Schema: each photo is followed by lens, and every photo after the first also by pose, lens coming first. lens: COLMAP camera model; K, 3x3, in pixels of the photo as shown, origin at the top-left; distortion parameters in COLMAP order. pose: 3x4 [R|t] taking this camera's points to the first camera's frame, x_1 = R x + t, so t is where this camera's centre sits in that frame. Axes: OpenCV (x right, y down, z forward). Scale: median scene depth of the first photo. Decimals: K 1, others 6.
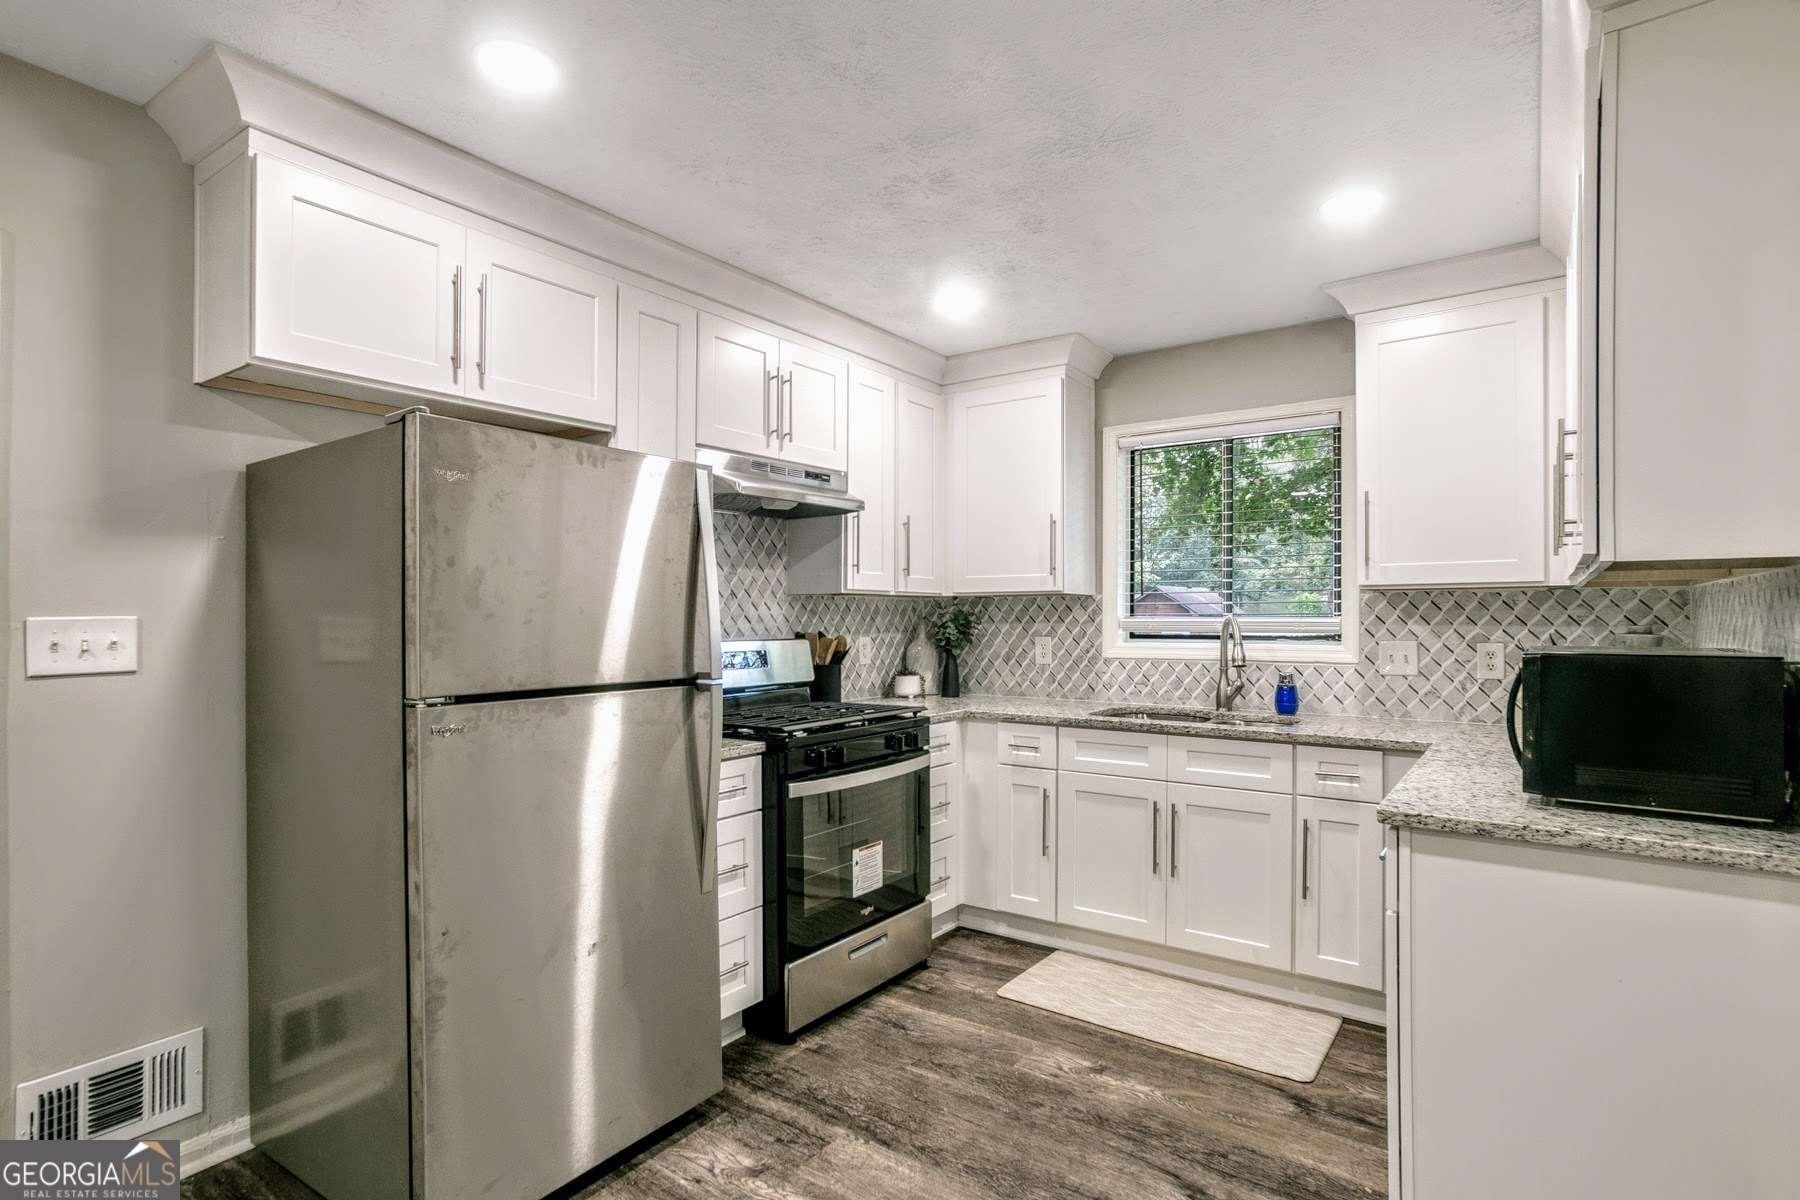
lens RADIAL K [[904.4, 0, 910.4], [0, 904.4, 610.1], [0, 0, 1]] dist [-0.031572, 0.034457]
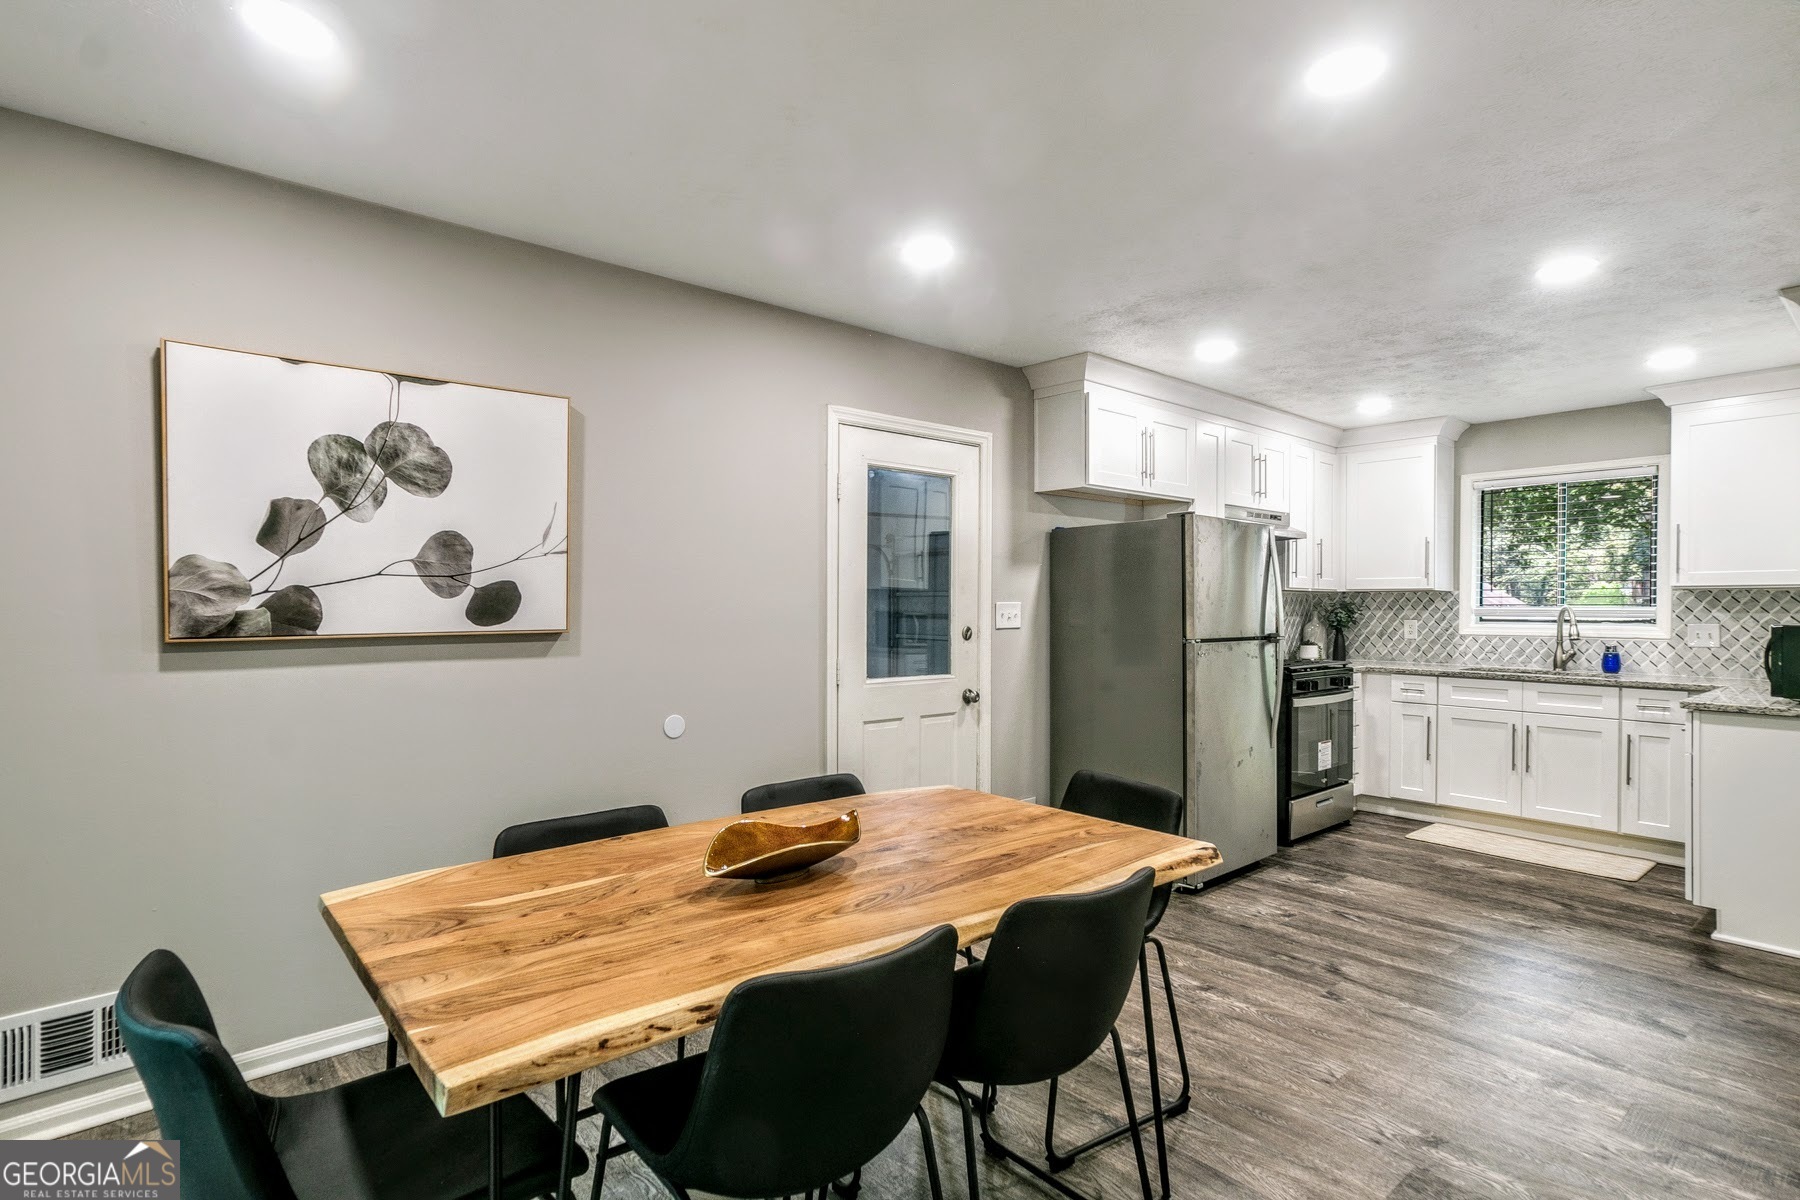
lens RADIAL K [[904.4, 0, 910.4], [0, 904.4, 610.1], [0, 0, 1]] dist [-0.031572, 0.034457]
pose [[0.971445, 0.005937, -0.237192, -0.360146], [-0.002966, 0.999913, 0.012884, -0.002647], [0.237247, -0.011813, 0.971377, -0.724520]]
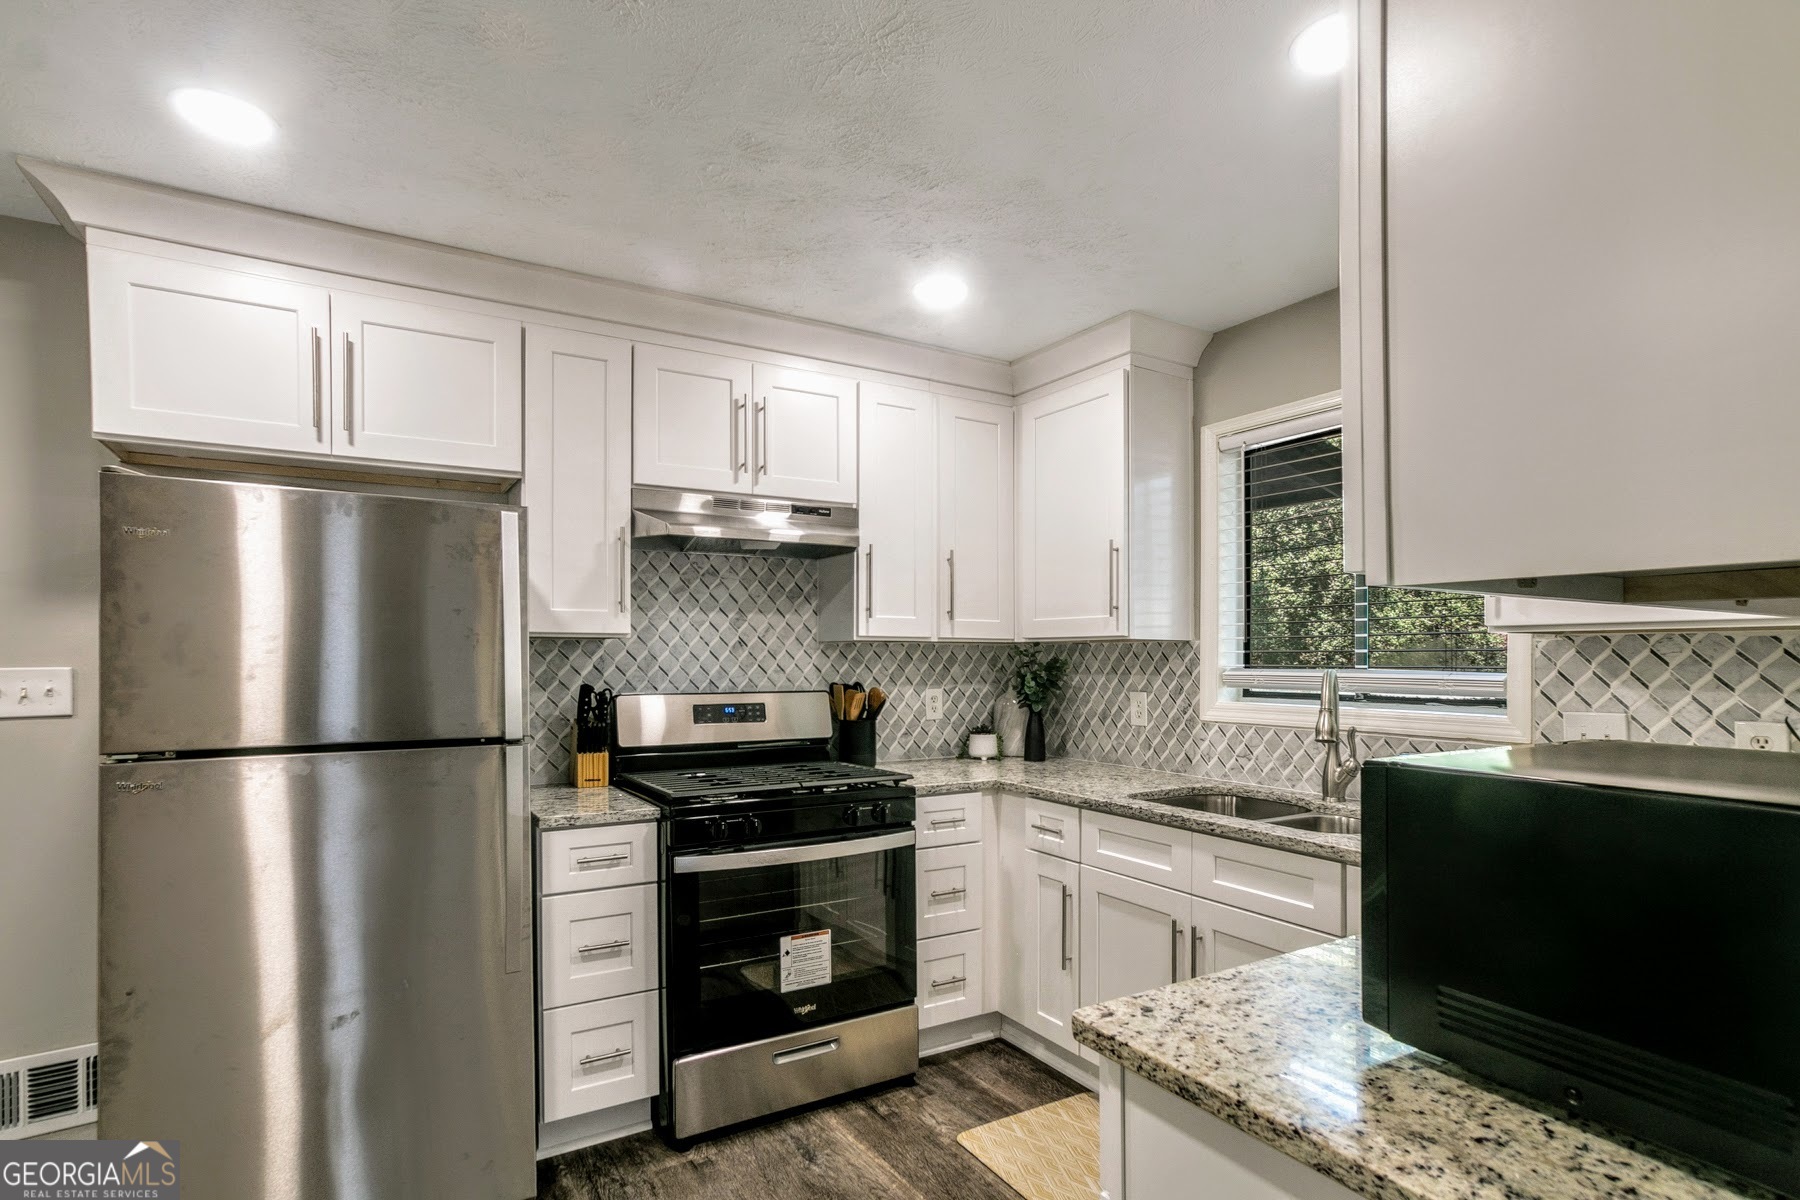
lens RADIAL K [[902.8, 0, 908.7], [0, 902.8, 638.4], [0, 0, 1]] dist [-0.022355, 0.017297]
pose [[0.918626, -0.004873, -0.395097, 0.348053], [-0.000513, 0.999908, -0.013526, -0.009445], [0.395127, 0.012628, 0.918540, 0.219867]]
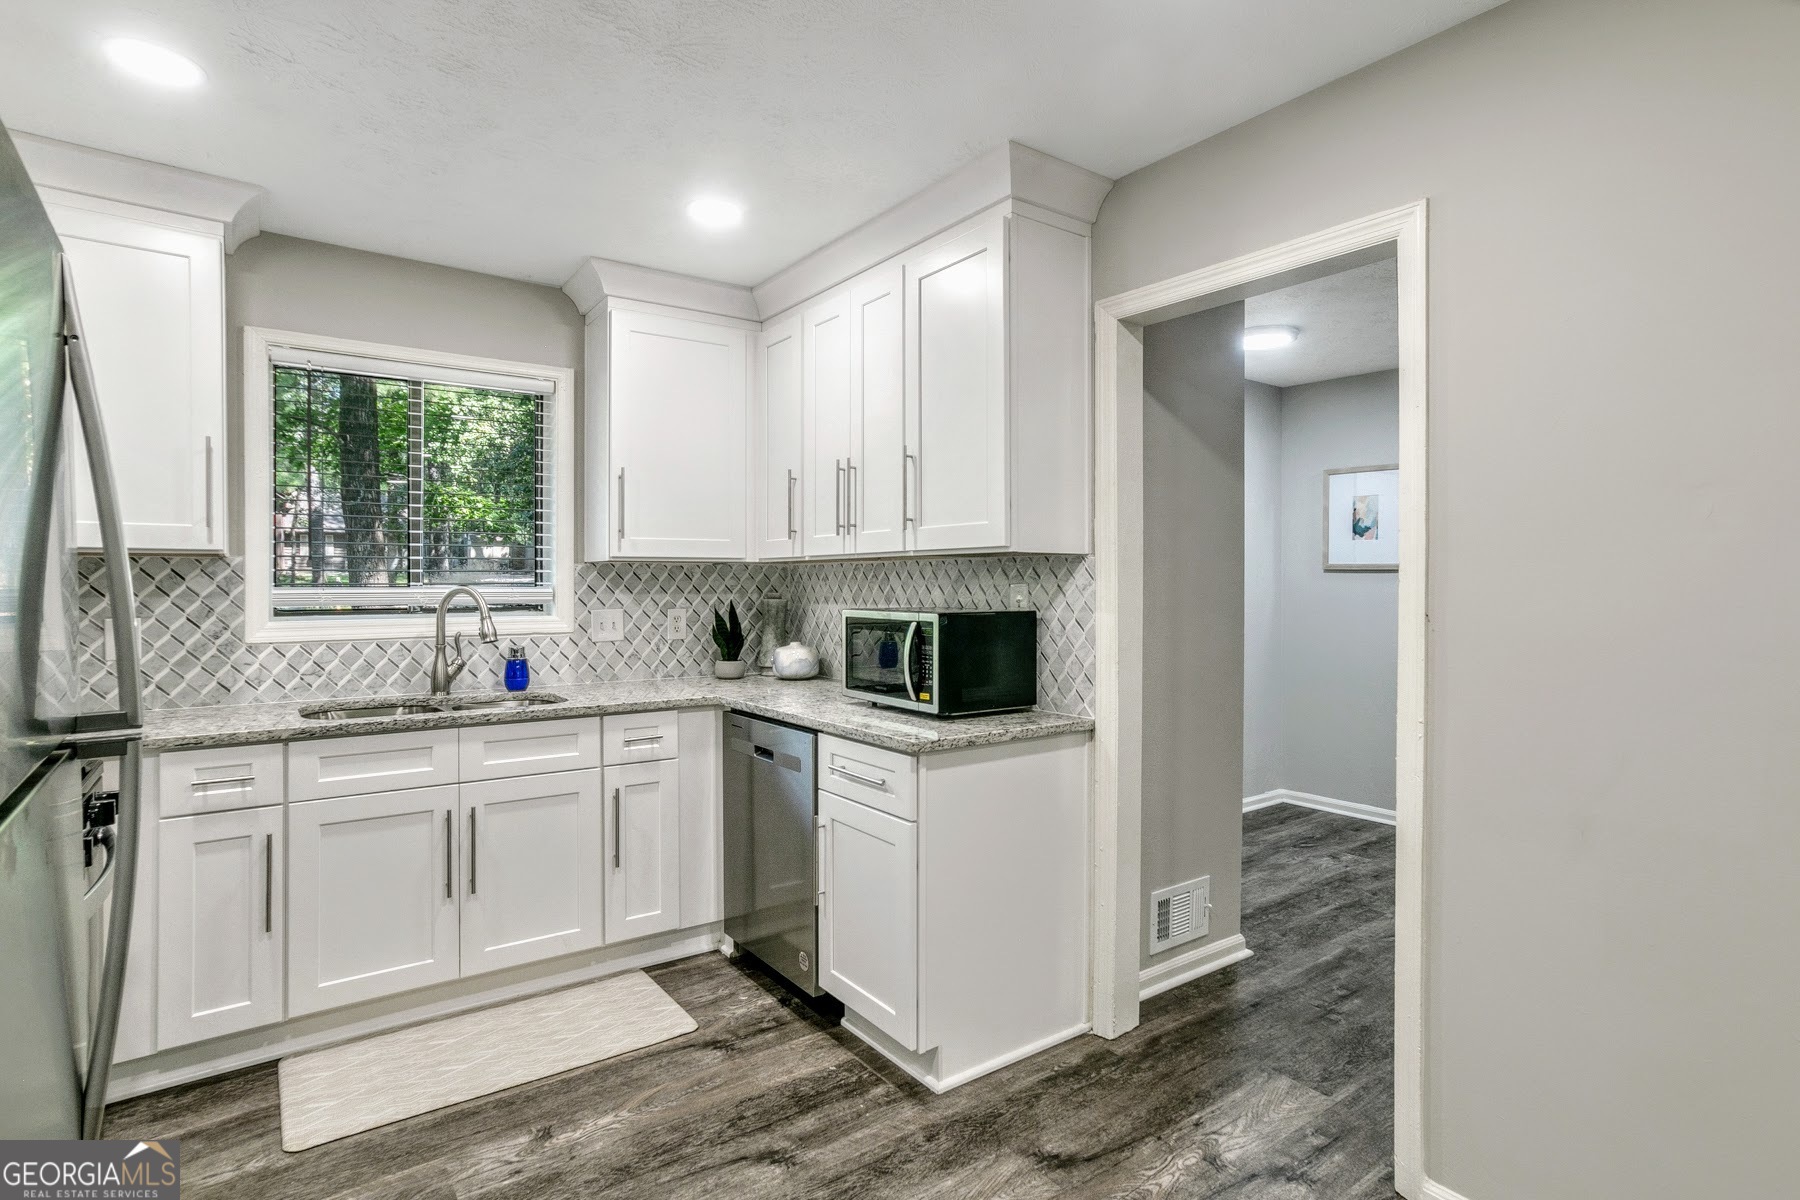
lens RADIAL K [[904.6, 0, 898.8], [0, 904.6, 583.1], [0, 0, 1]] dist [-0.032308, 0.032469]
pose [[0.322116, 0.000552, 0.946700, -0.360322], [-0.006595, 0.999977, 0.001661, -0.000743], [-0.946677, -0.006779, 0.322112, 0.328354]]
